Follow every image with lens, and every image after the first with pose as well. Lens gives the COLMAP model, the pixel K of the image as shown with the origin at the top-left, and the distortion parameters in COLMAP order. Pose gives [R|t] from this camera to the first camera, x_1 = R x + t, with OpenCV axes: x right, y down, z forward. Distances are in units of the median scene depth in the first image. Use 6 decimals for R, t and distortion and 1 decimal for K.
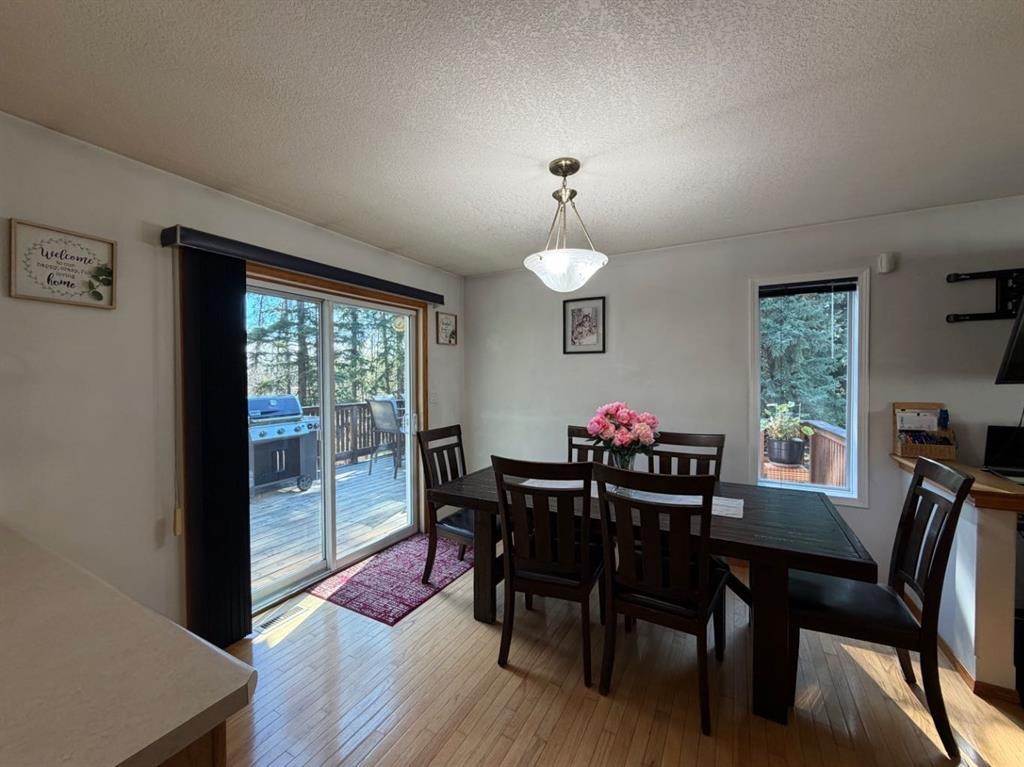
lens RADIAL K [[407.8, 0, 508.3], [0, 407.8, 383.7], [0, 0, 1]] dist [-0.001940, -0.000400]
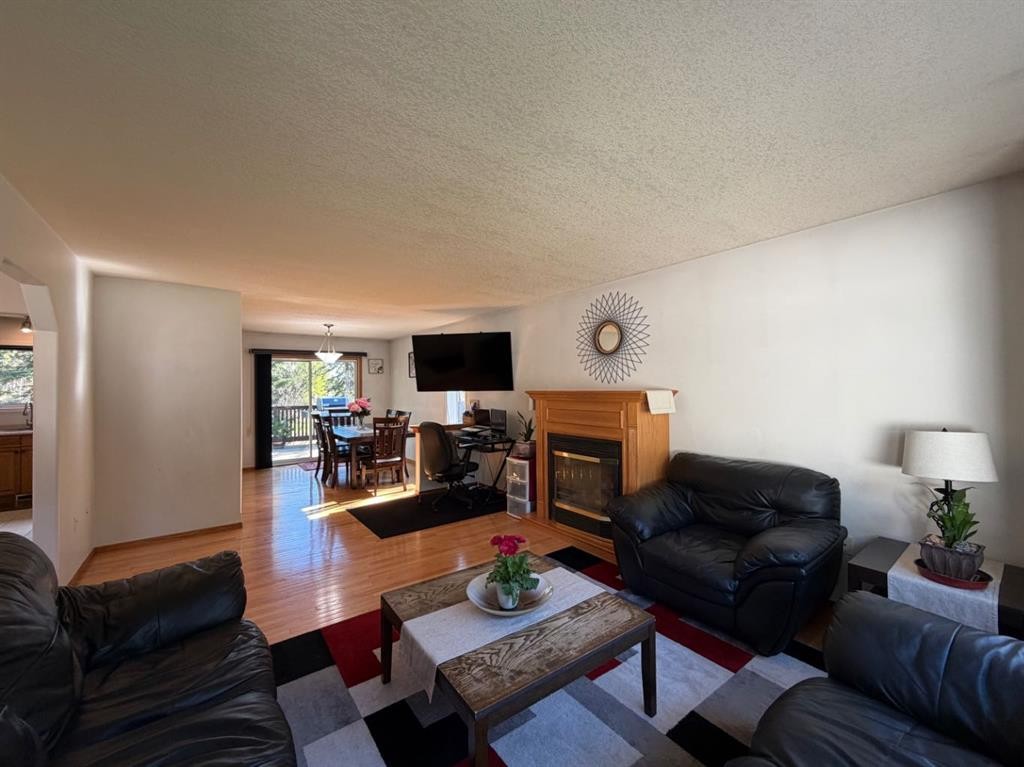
lens RADIAL K [[407.8, 0, 506.3], [0, 407.8, 384.1], [0, 0, 1]] dist [-0.001940, -0.000400]
pose [[0.909125, -0.005595, -0.416486, 2.028870], [-0.002398, 0.999823, -0.018666, -0.001487], [0.416517, 0.017968, 0.908950, -0.997486]]
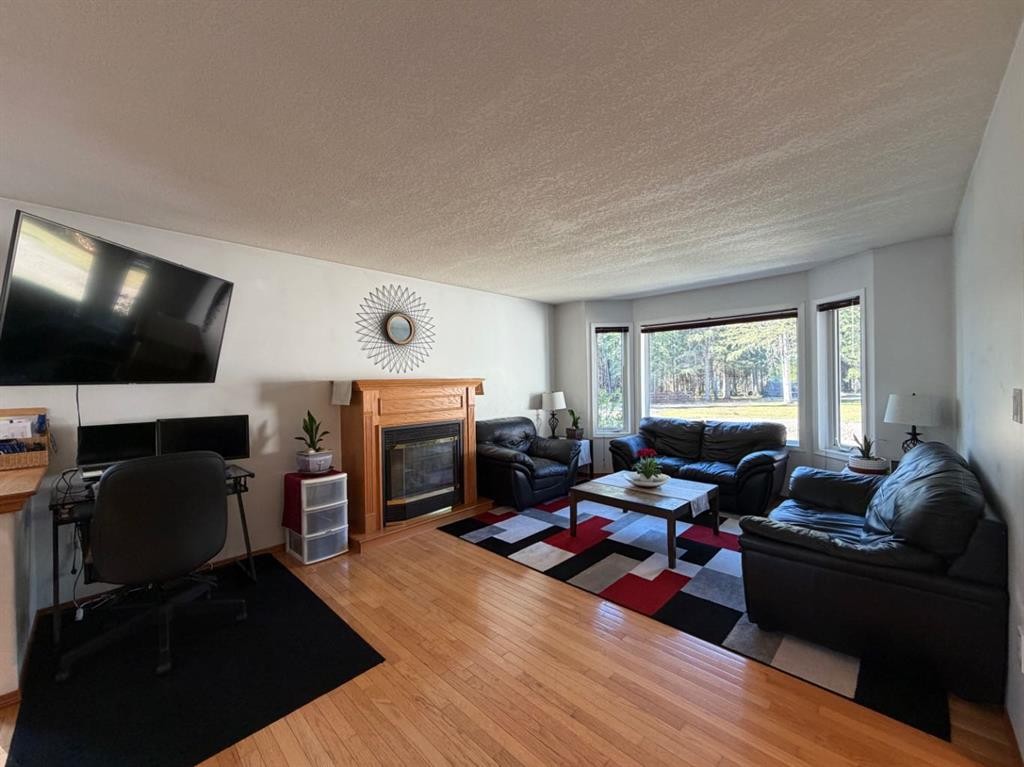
lens RADIAL K [[407.8, 0, 510.9], [0, 407.8, 384.6], [0, 0, 1]] dist [-0.001940, -0.000400]
pose [[0.262256, -0.010737, 0.964939, 0.390197], [0.026754, 0.999635, 0.003852, 0.017066], [-0.964627, 0.024805, 0.262447, -0.303687]]
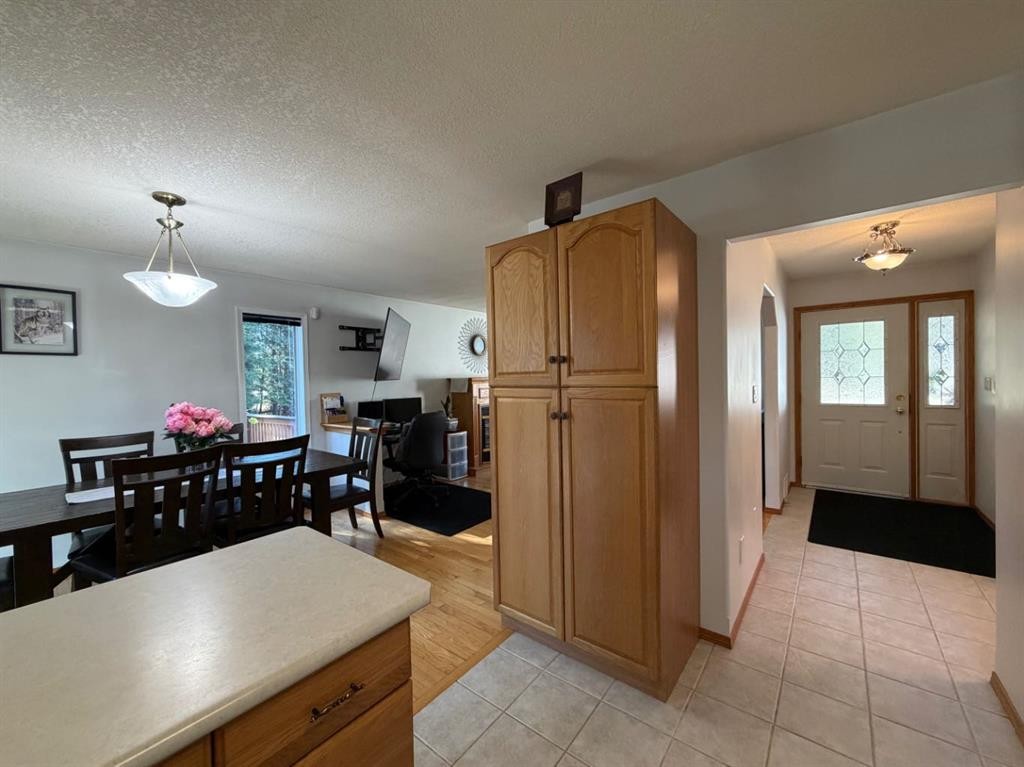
lens RADIAL K [[407.8, 0, 509.4], [0, 407.8, 384.1], [0, 0, 1]] dist [-0.001940, -0.000400]
pose [[0.169289, -0.019403, 0.985375, -0.615175], [0.032175, 0.999382, 0.014151, 0.005013], [-0.985041, 0.029309, 0.169809, -0.091891]]
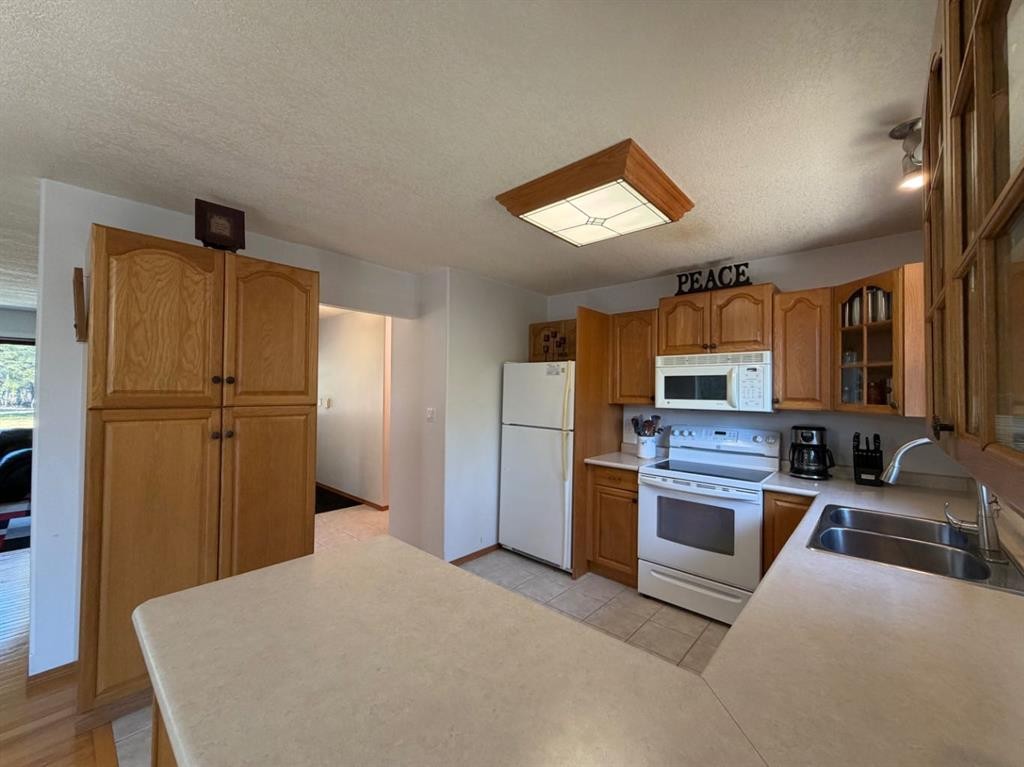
lens RADIAL K [[407.8, 0, 512.9], [0, 407.8, 385.1], [0, 0, 1]] dist [-0.001940, -0.000400]
pose [[-0.974553, -0.003805, 0.224126, -0.569516], [-0.005047, 0.999975, -0.004967, -0.014949], [-0.224102, -0.005971, -0.974547, 0.538836]]
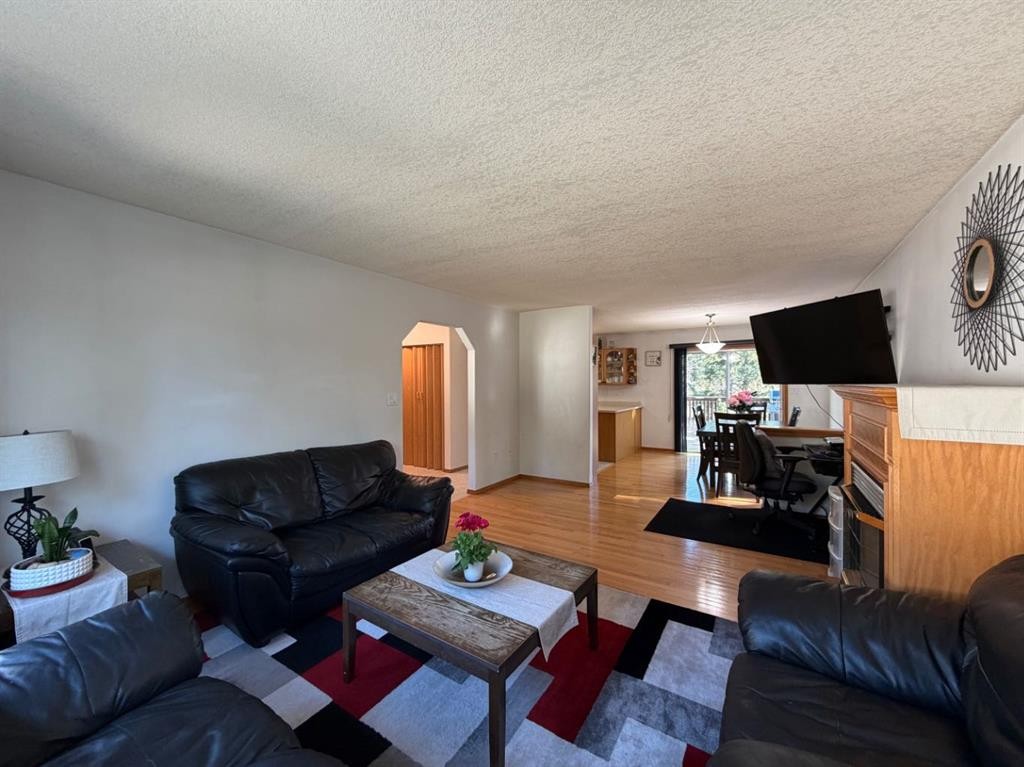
lens RADIAL K [[407.8, 0, 511.9], [0, 407.8, 383.5], [0, 0, 1]] dist [-0.001940, -0.000400]
pose [[-0.060924, 0.009689, -0.998095, 2.485864], [-0.008477, 0.999912, 0.010224, -0.011901], [0.998106, 0.009084, -0.060836, -0.258552]]
